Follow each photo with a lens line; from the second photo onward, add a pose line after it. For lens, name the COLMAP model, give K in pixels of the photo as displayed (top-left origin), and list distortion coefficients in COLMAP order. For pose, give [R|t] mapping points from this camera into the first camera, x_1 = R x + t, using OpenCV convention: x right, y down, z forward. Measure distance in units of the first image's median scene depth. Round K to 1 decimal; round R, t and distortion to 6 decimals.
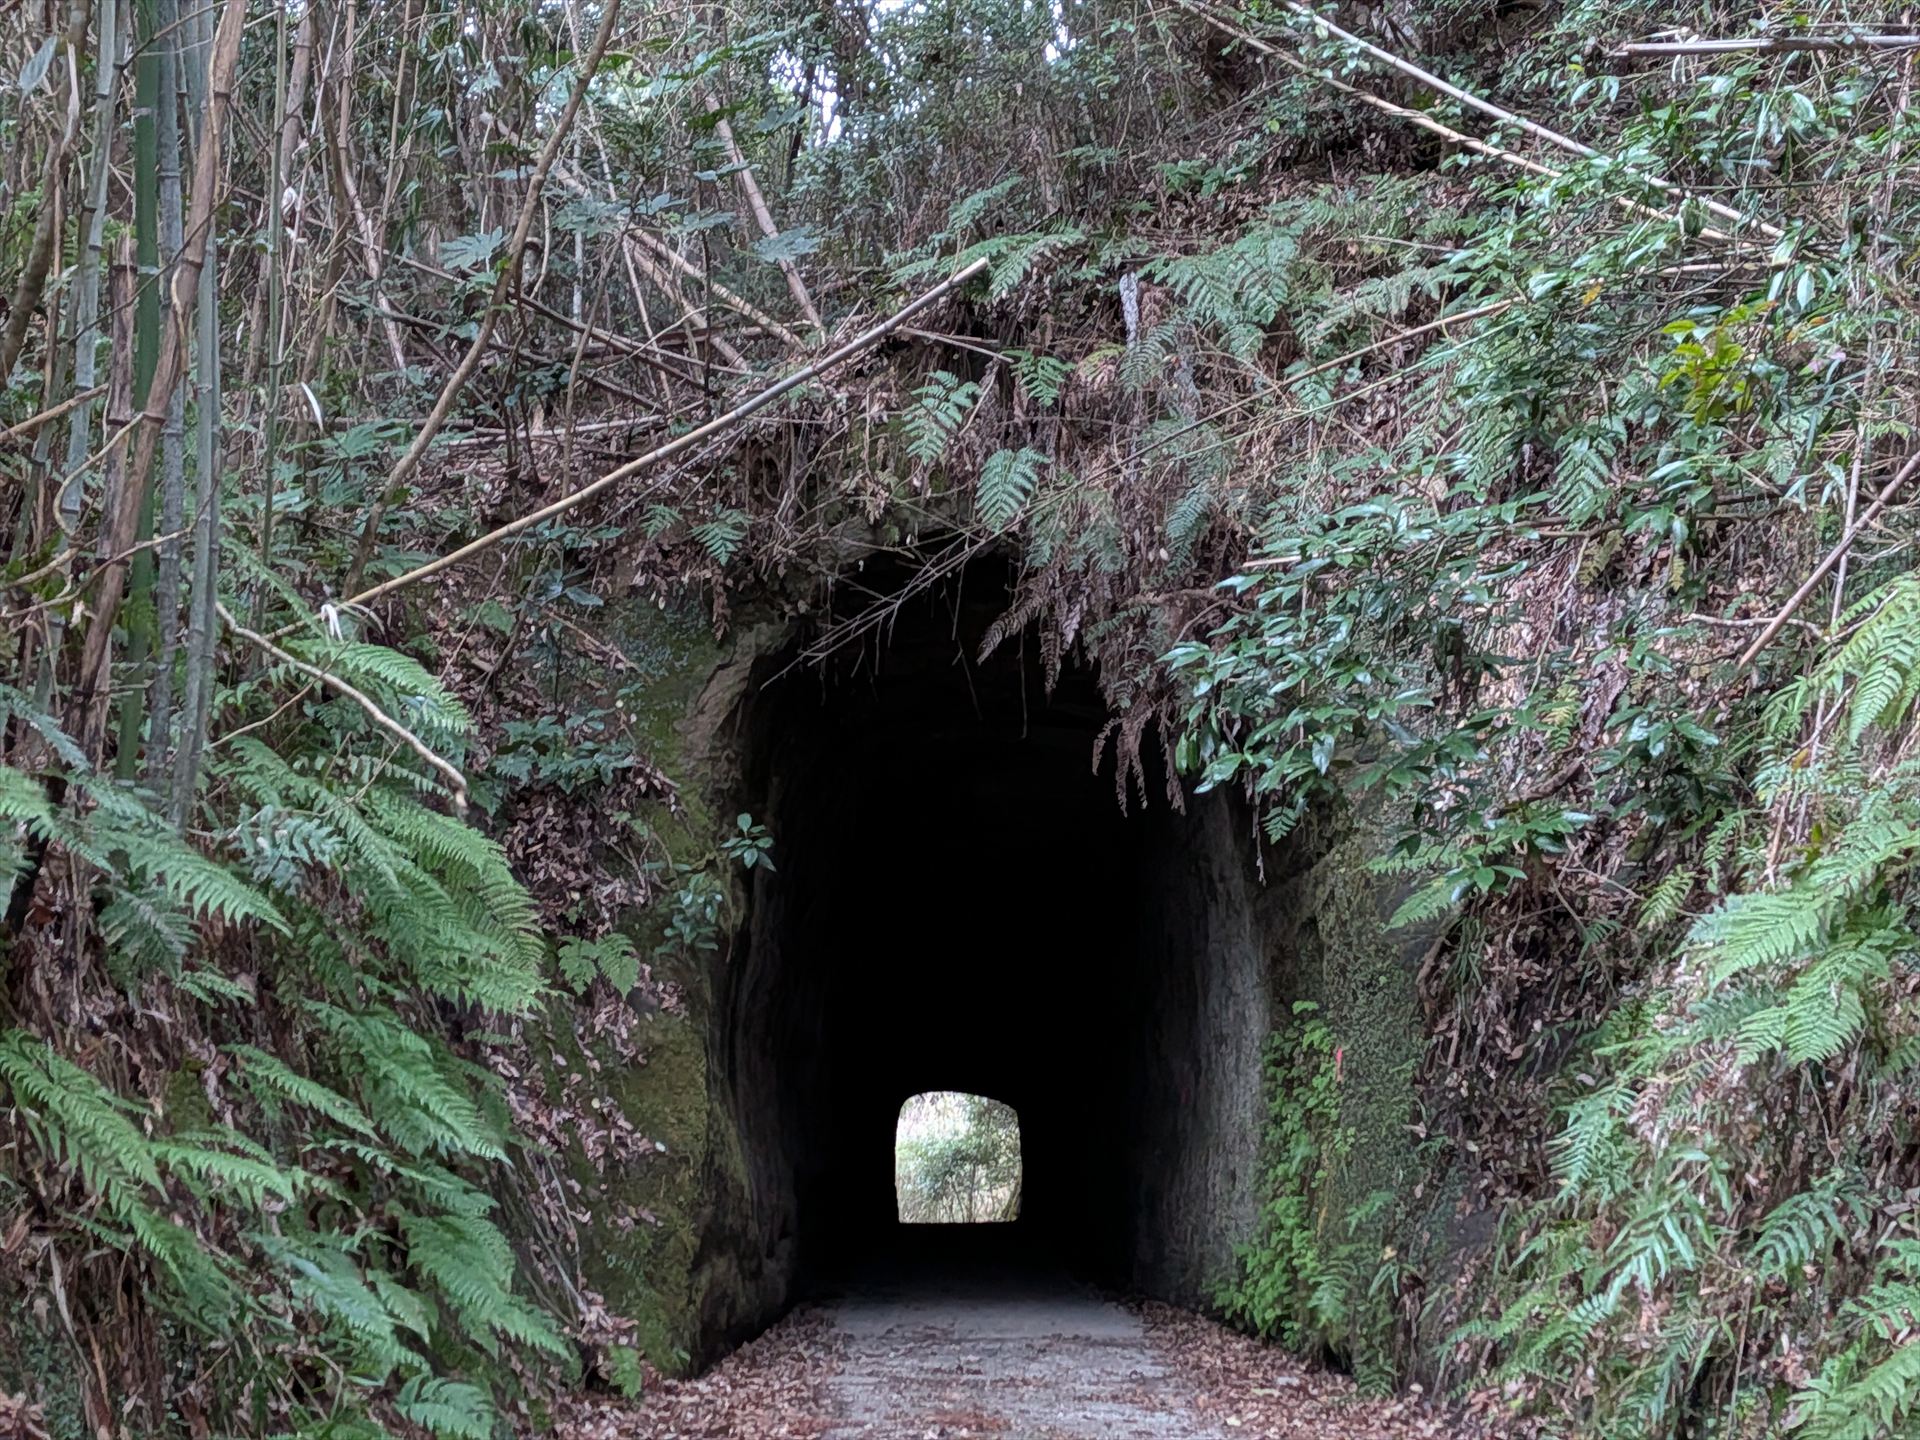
lens RADIAL K [[2116.4, 0, 960.0], [0, 2116.4, 720.0], [0, 0, 1]] dist [0.143525, -0.001165]
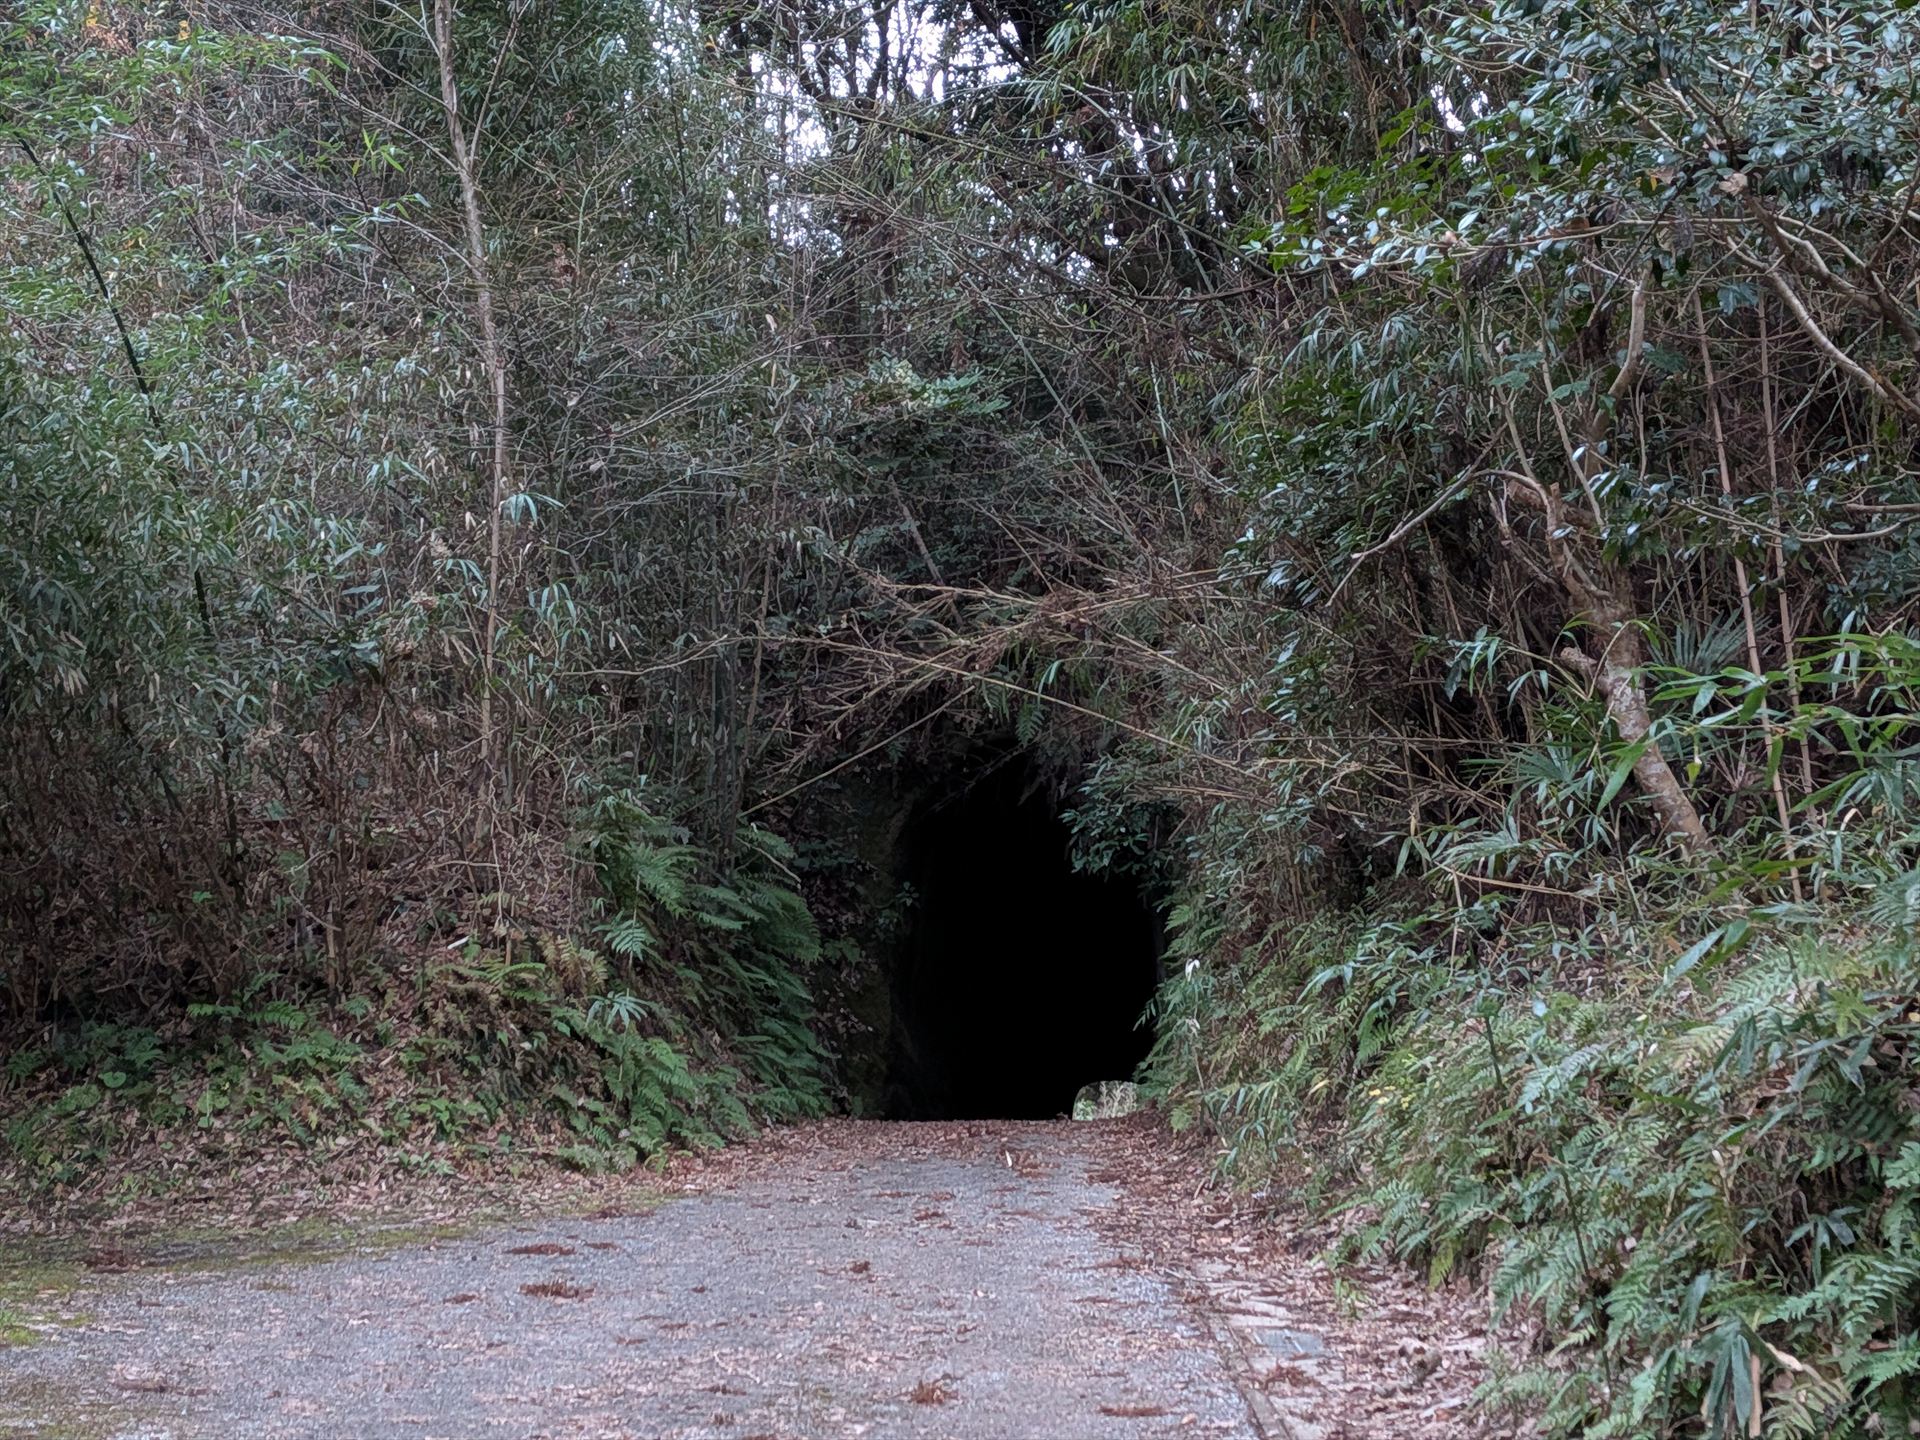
lens RADIAL K [[1295.8, 0, 960.0], [0, 1295.8, 720.0], [0, 0, 1]] dist [0.131426, -0.201500]
pose [[0.996718, -0.032089, -0.074326, 0.060685], [0.026540, 0.996870, -0.074474, -0.021320], [0.076483, 0.072257, 0.994449, -0.353021]]
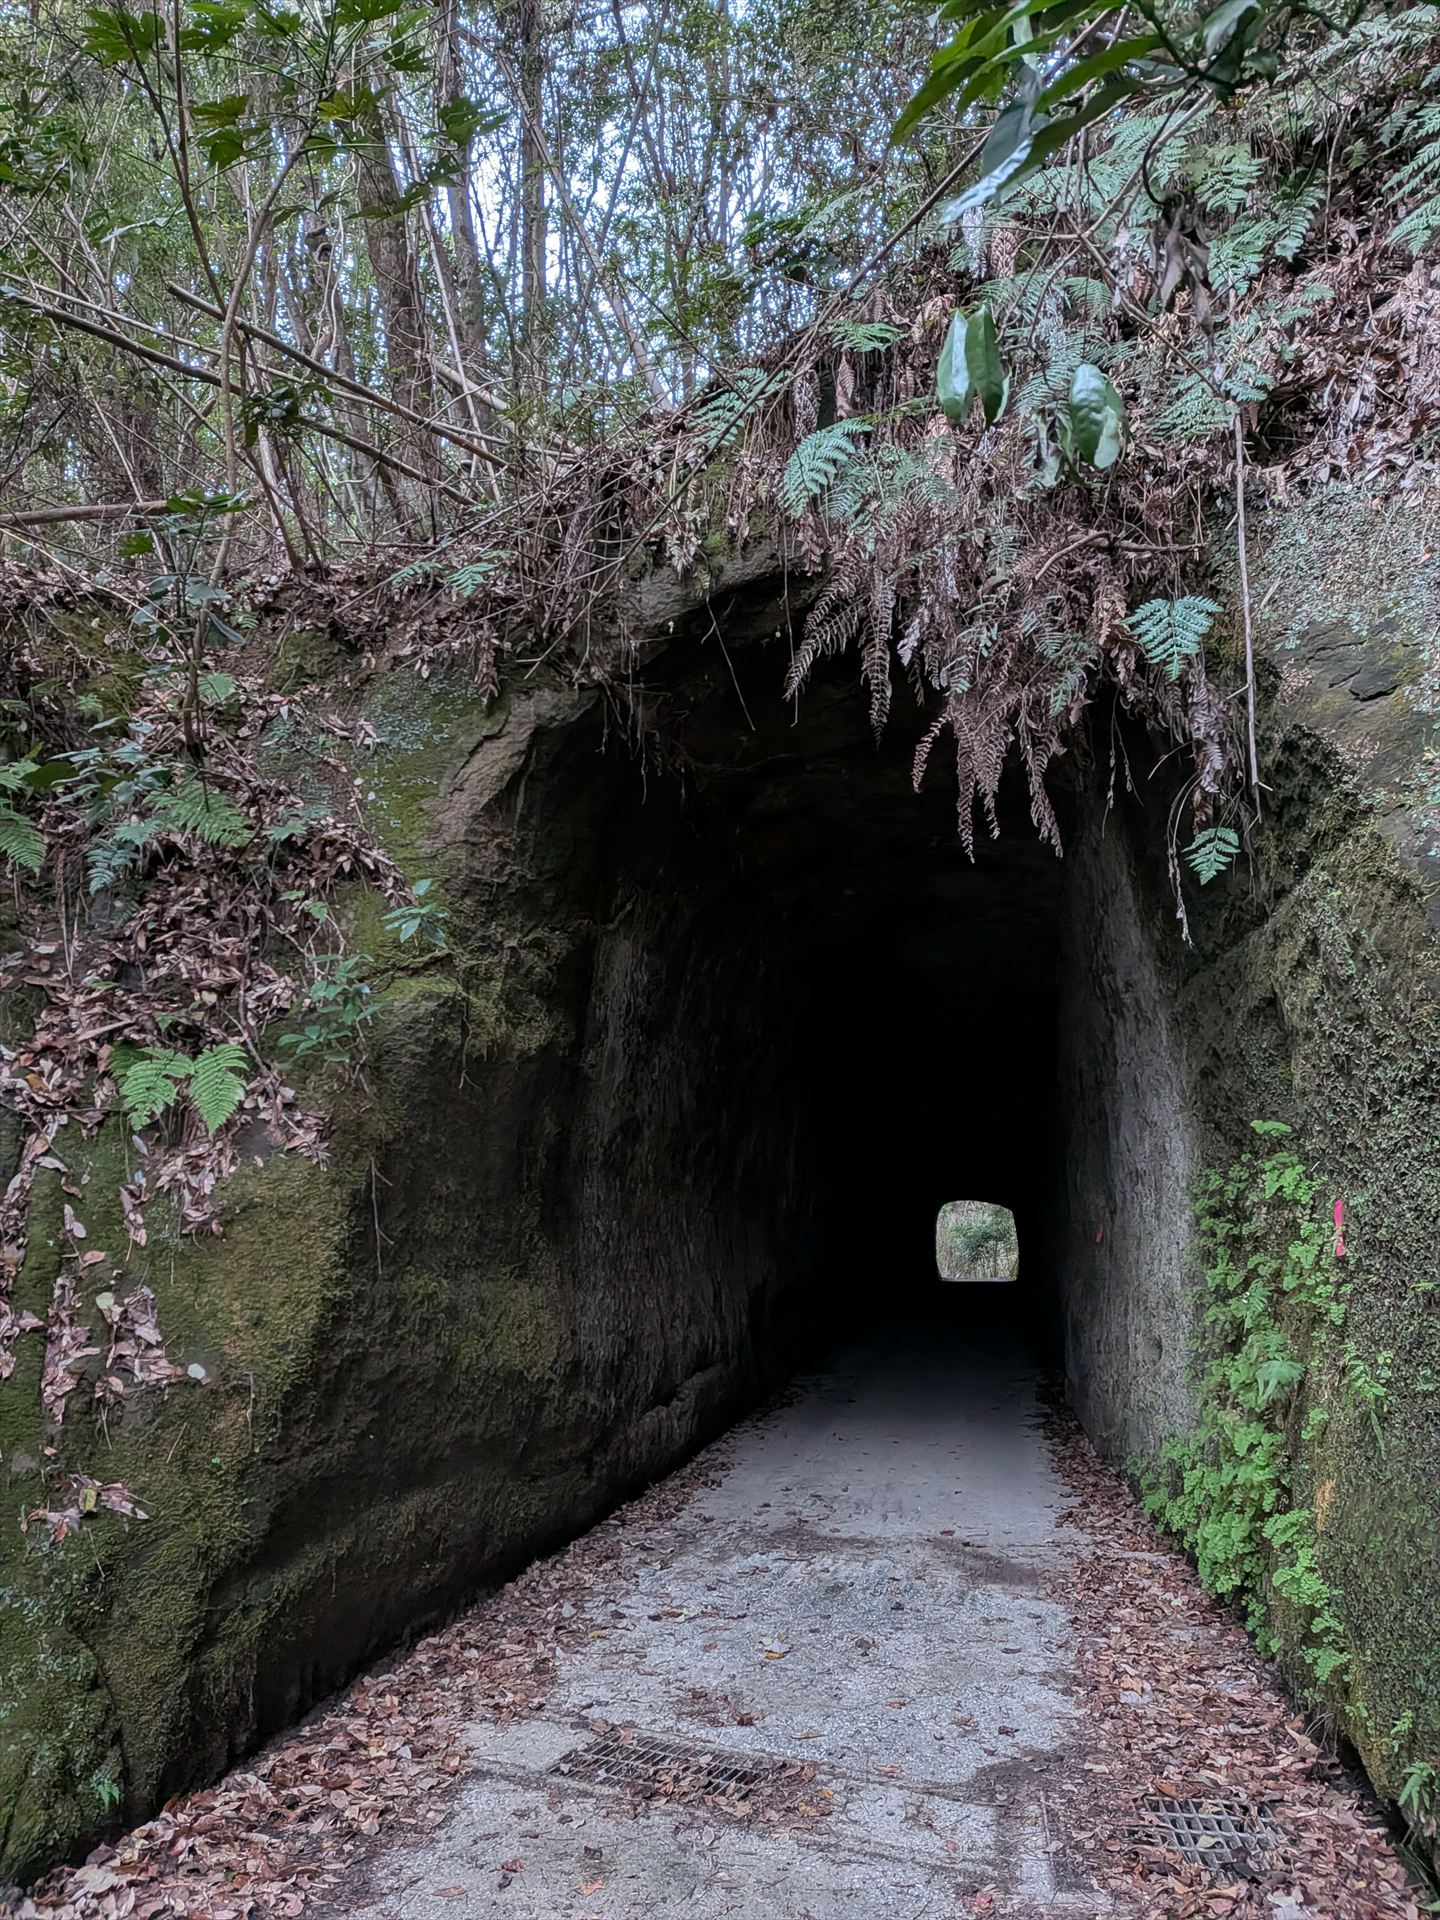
lens RADIAL K [[1295.8, 0, 720.0], [0, 1295.8, 960.0], [0, 0, 1]] dist [0.131426, -0.201500]
pose [[0.982233, -0.040566, -0.183231, 0.071992], [0.038763, 0.999158, -0.013415, 0.077942], [0.183621, 0.006074, 0.982978, 0.552833]]
